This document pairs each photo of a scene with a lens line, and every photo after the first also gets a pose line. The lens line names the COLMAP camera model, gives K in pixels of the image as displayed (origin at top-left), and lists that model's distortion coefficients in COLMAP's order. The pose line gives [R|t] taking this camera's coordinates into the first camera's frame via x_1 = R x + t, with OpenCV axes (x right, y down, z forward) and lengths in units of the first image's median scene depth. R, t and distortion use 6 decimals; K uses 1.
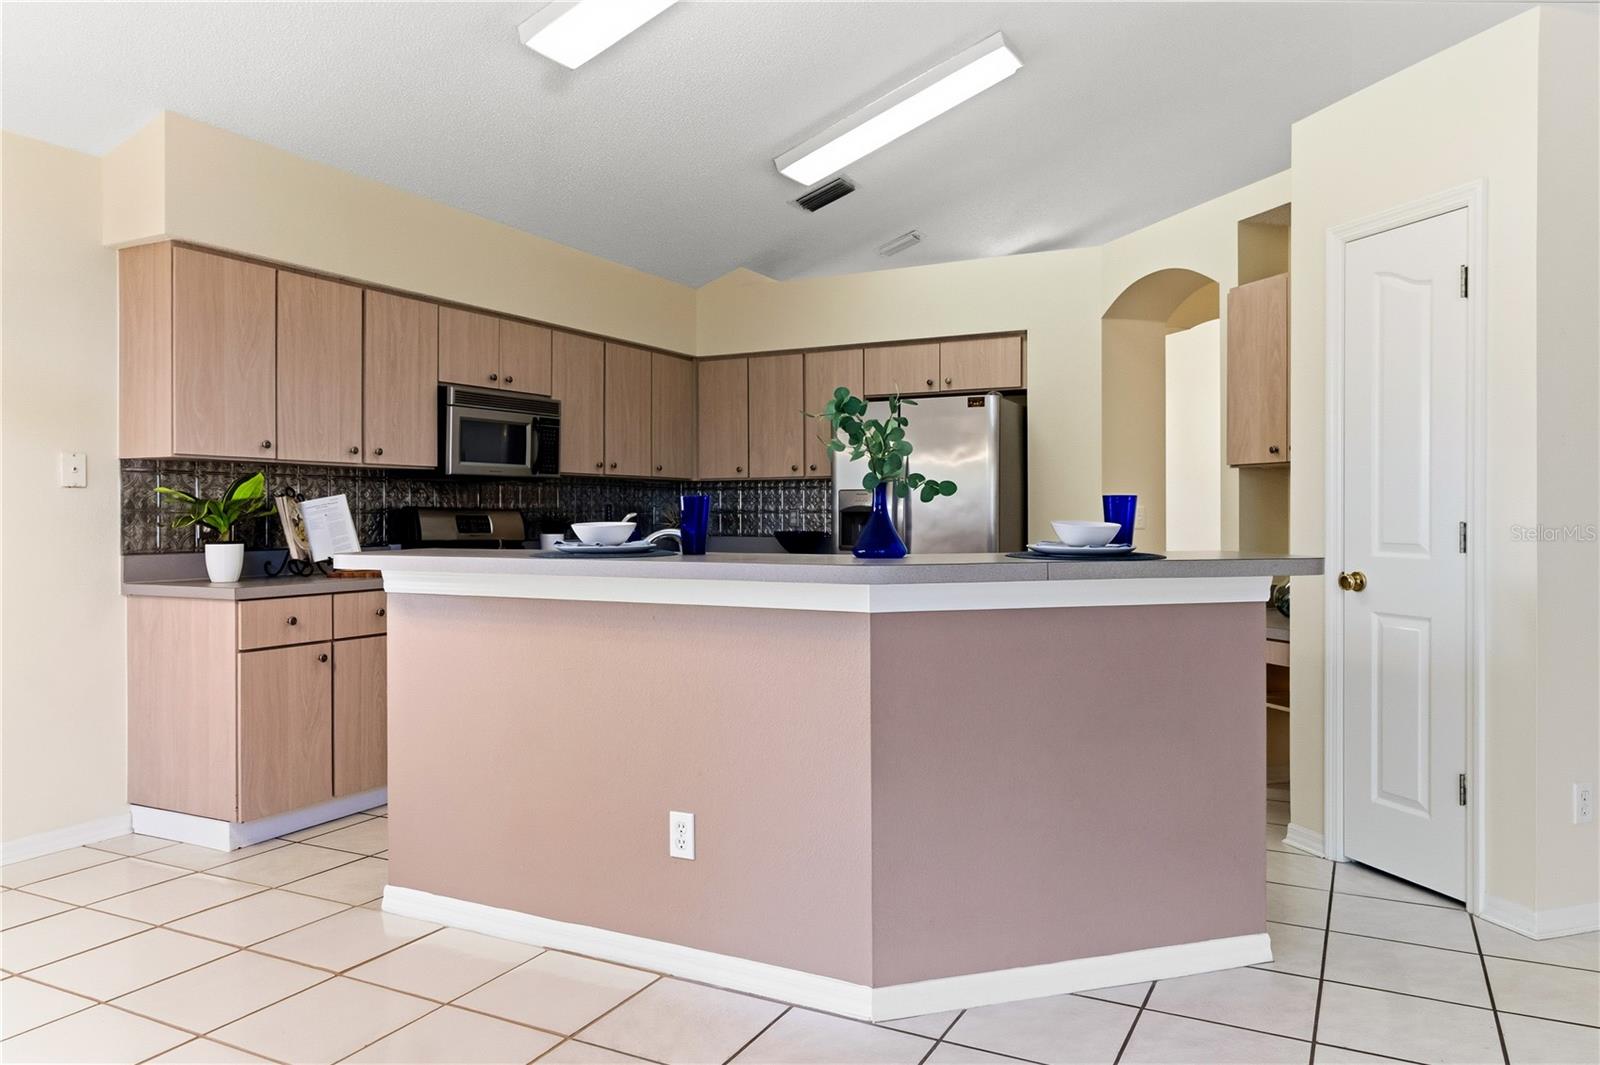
lens RADIAL K [[1089.5, 0, 798.1], [0, 1089.5, 513.2], [0, 0, 1]] dist [0.002112, 0.000340]
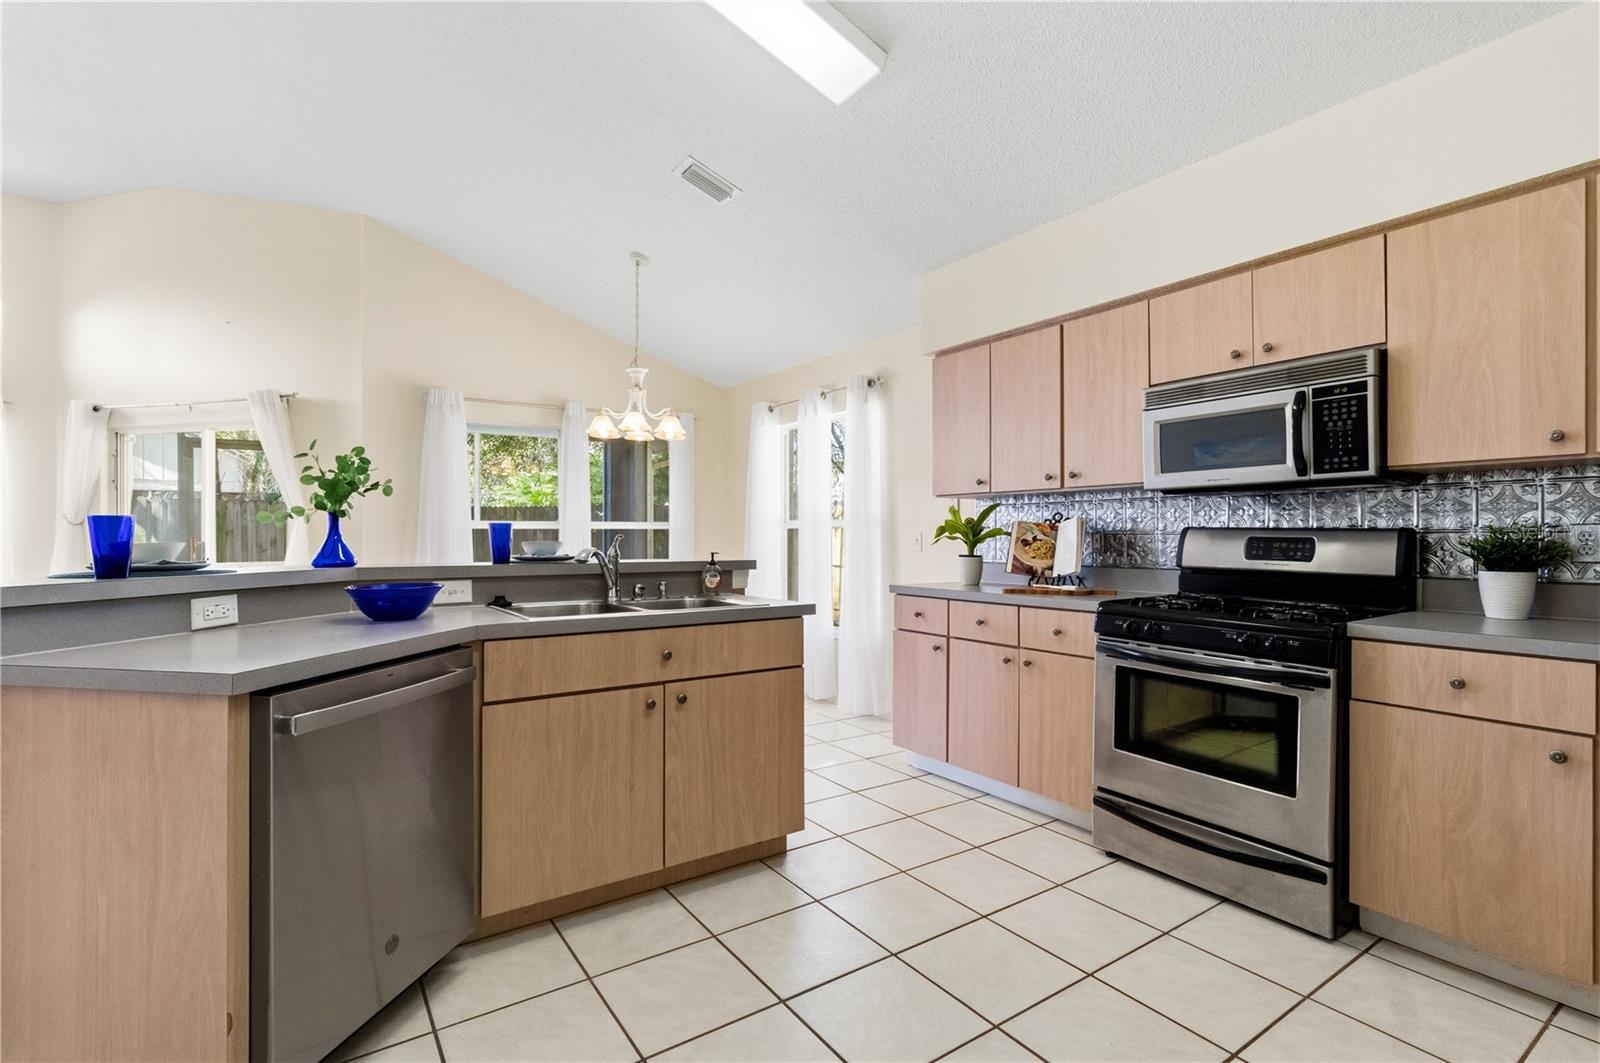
lens RADIAL K [[762.9, 0, 804.7], [0, 762.9, 537.7], [0, 0, 1]] dist [0.005458, 0.000212]
pose [[-0.467465, 0.001325, -0.884011, 0.333944], [-0.001008, 0.999997, 0.002032, 0.001552], [0.884011, 0.001841, -0.467462, 0.998336]]
